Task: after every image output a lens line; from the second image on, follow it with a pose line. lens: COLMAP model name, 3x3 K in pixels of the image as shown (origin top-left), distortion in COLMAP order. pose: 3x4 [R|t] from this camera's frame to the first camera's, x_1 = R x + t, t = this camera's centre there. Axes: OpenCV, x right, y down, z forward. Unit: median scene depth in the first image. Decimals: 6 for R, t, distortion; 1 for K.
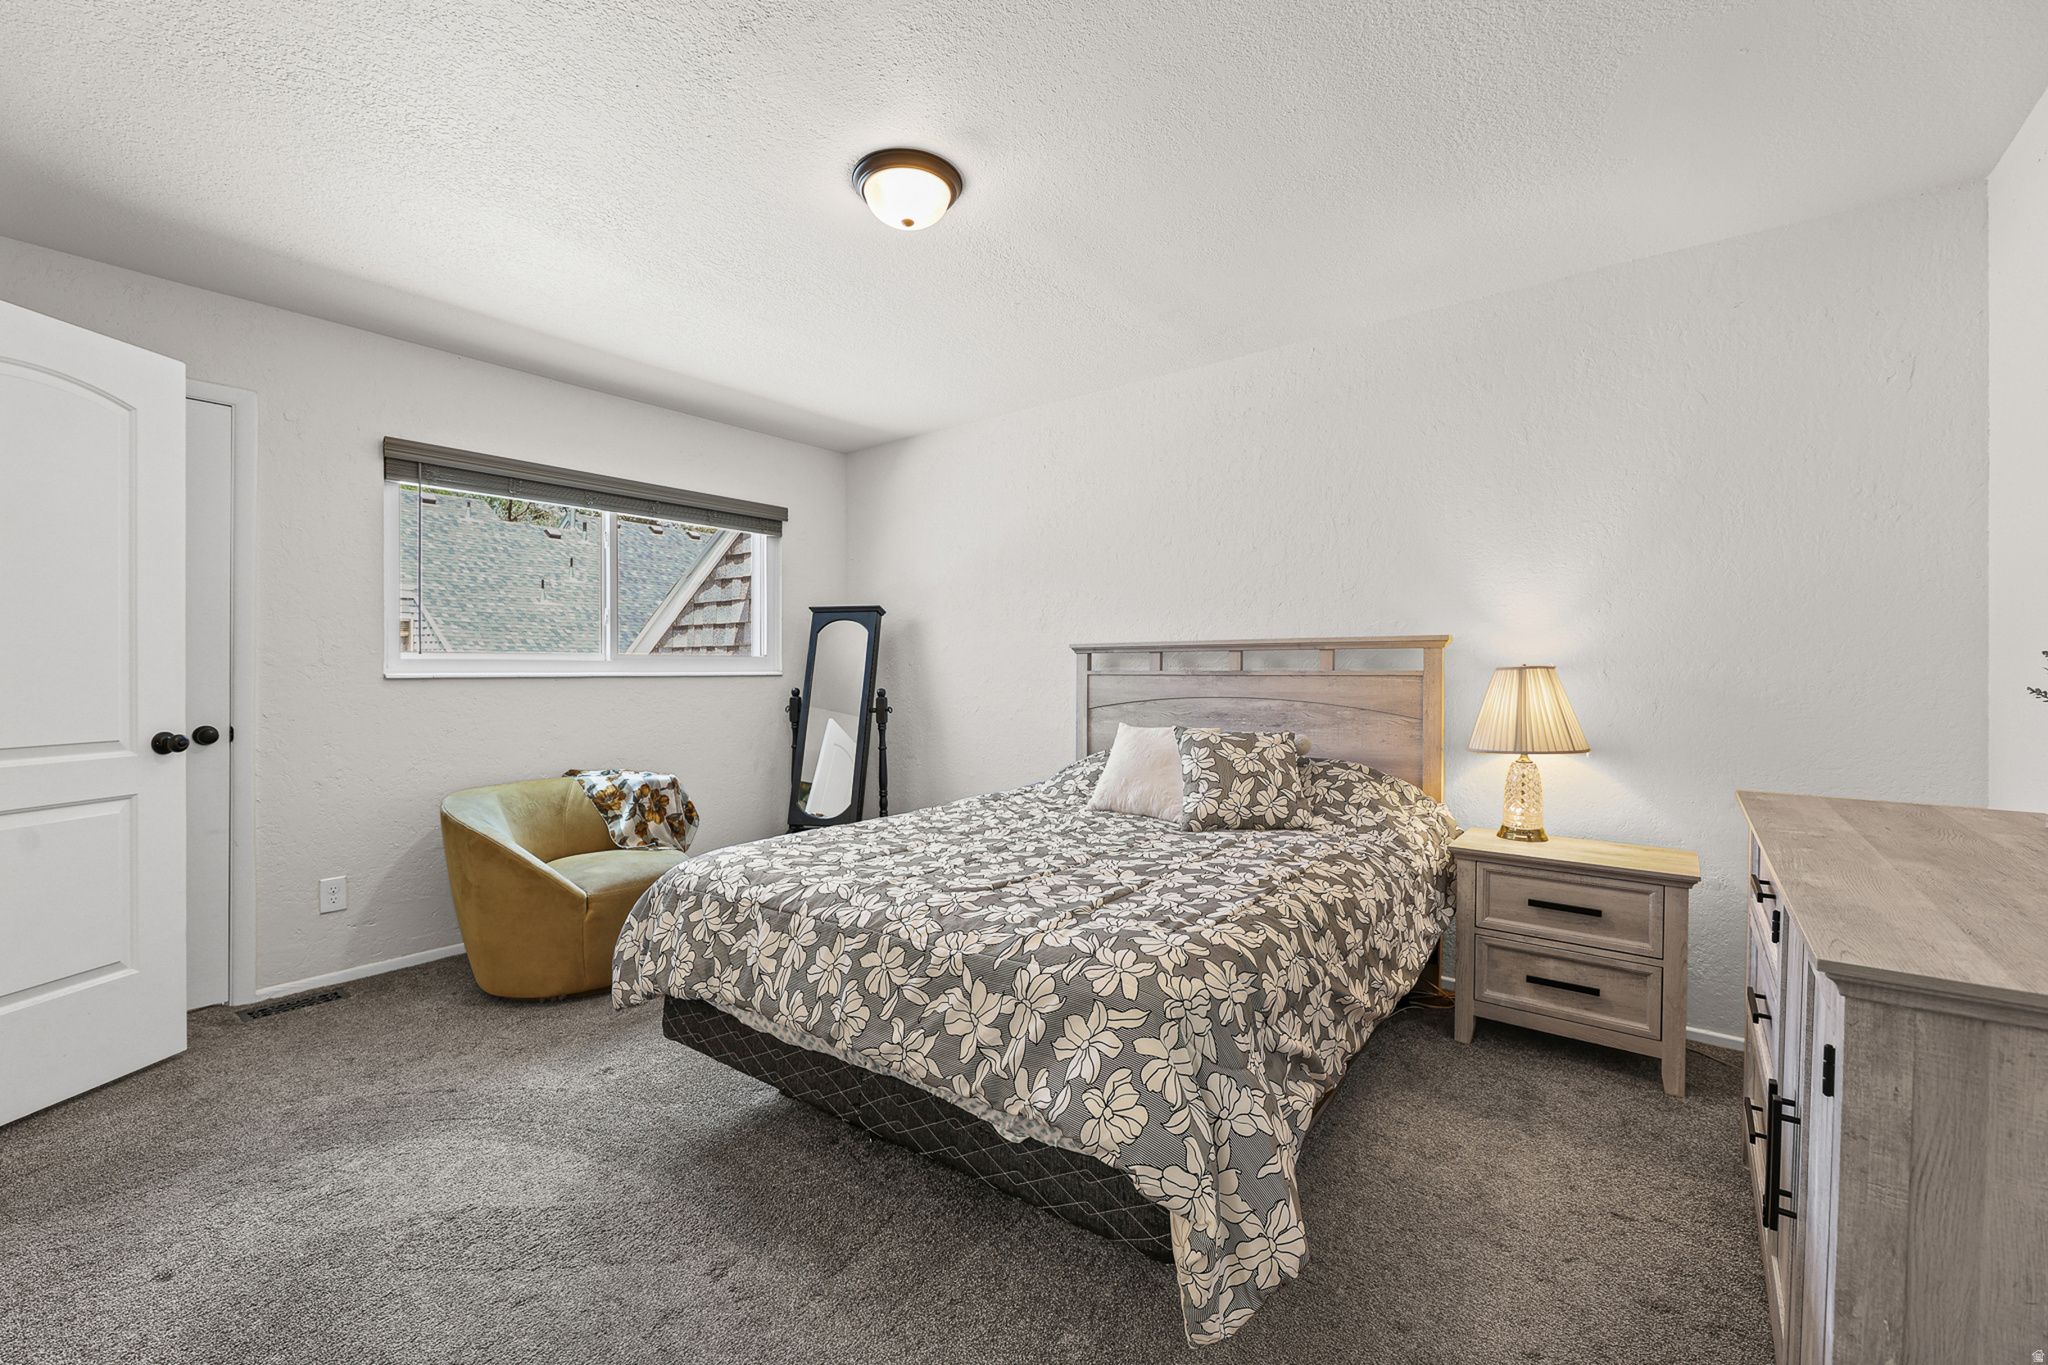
lens RADIAL K [[896.1, 0, 1033.4], [0, 896.1, 663.6], [0, 0, 1]] dist [-0.001890, -0.002969]
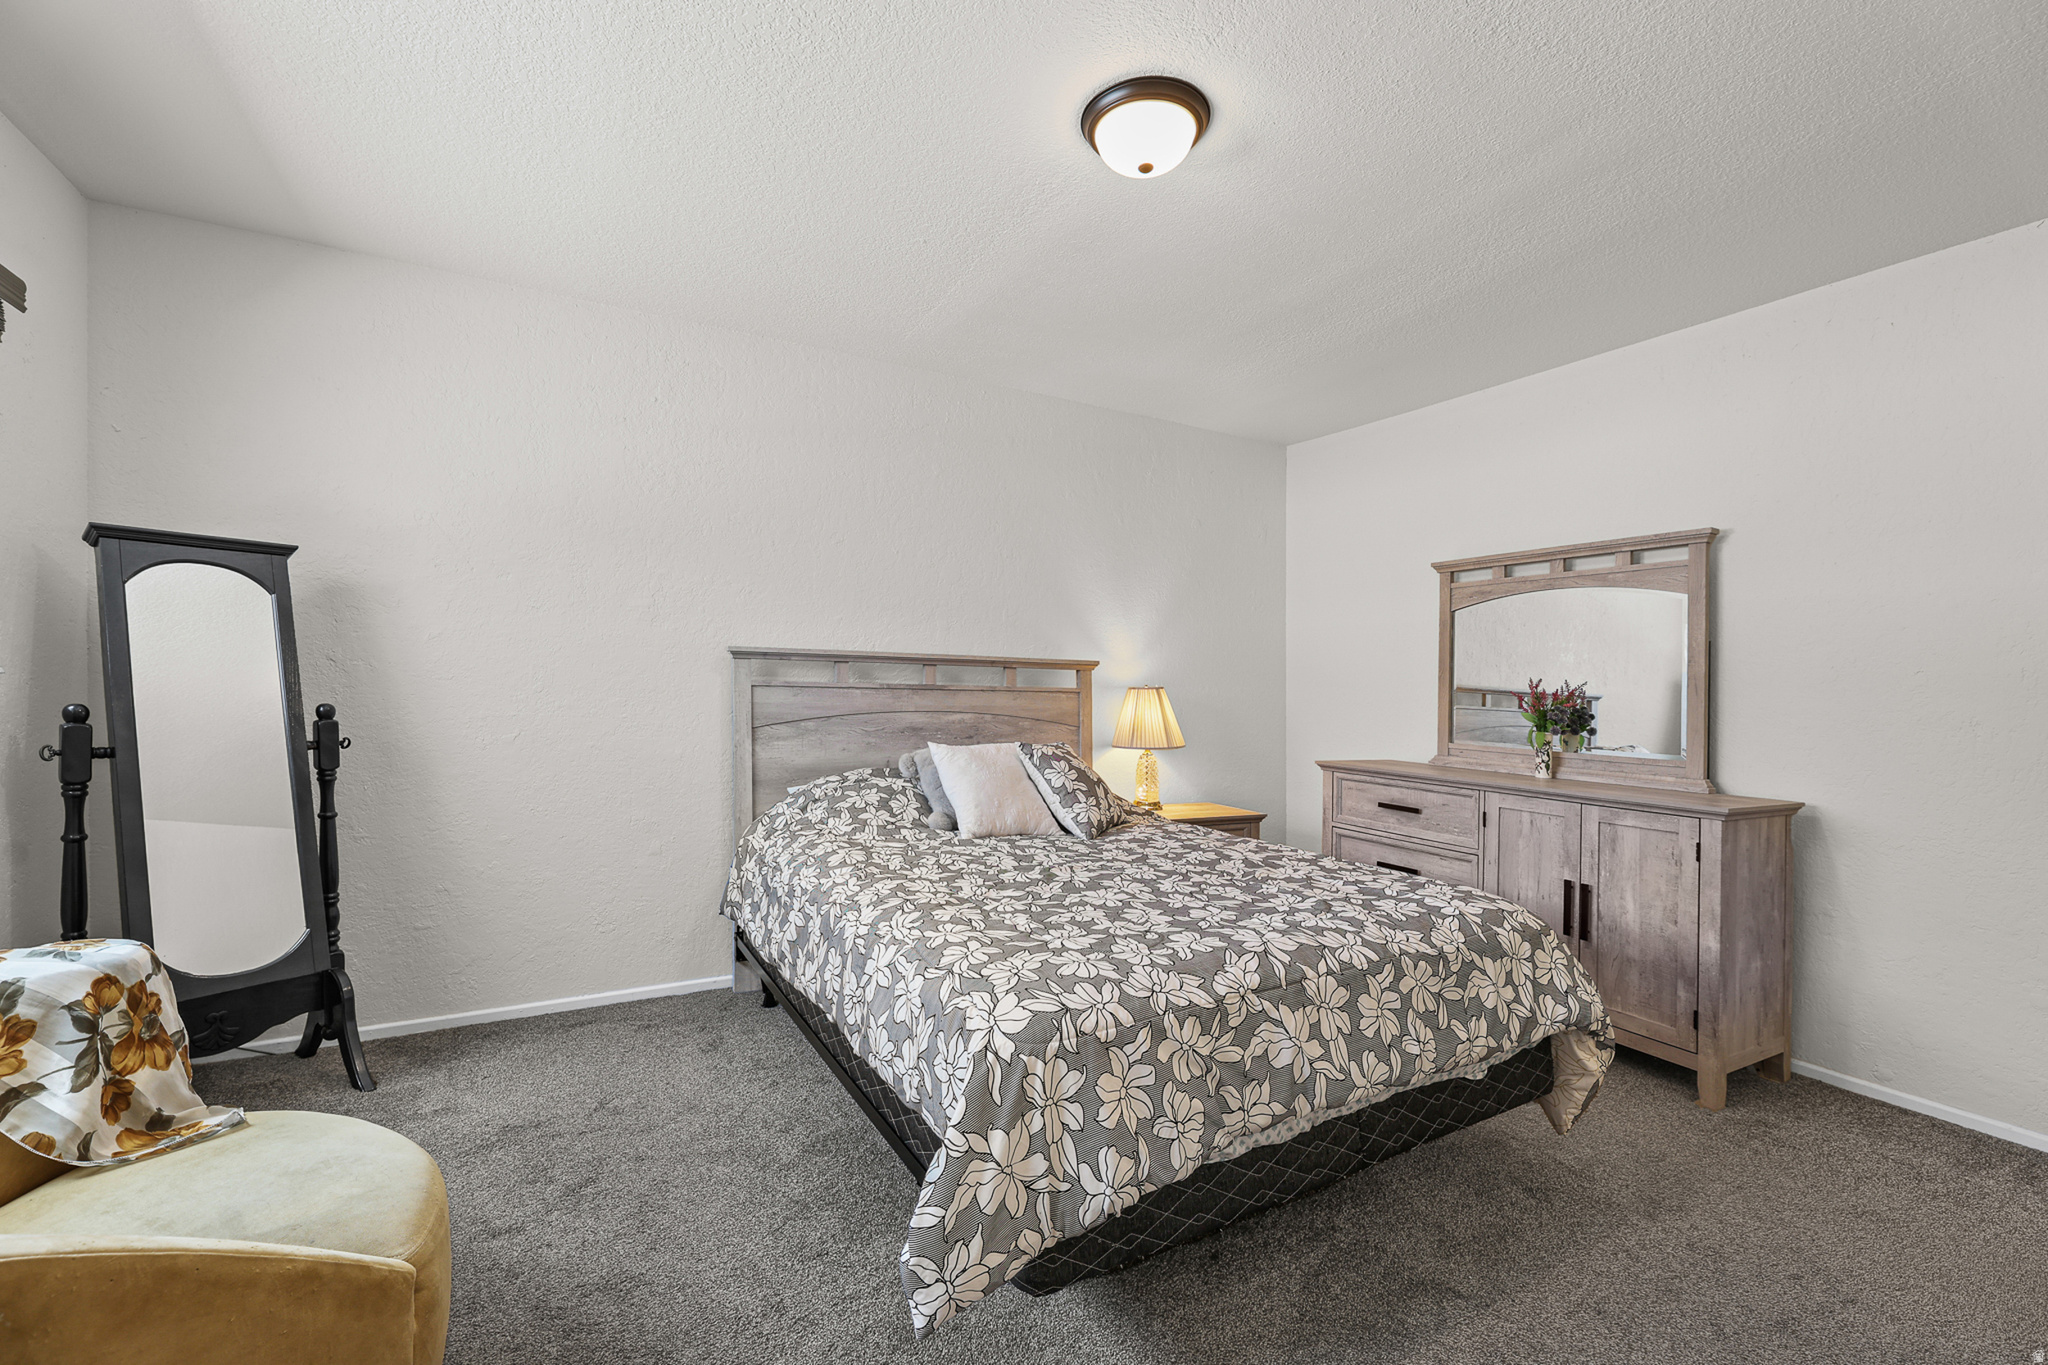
lens RADIAL K [[896.1, 0, 1033.4], [0, 896.1, 663.6], [0, 0, 1]] dist [-0.001890, -0.002969]
pose [[0.357064, 0.030298, 0.933588, -0.799611], [-0.031678, 0.999292, -0.020314, 0.001633], [-0.933543, -0.022321, 0.357771, 0.645611]]
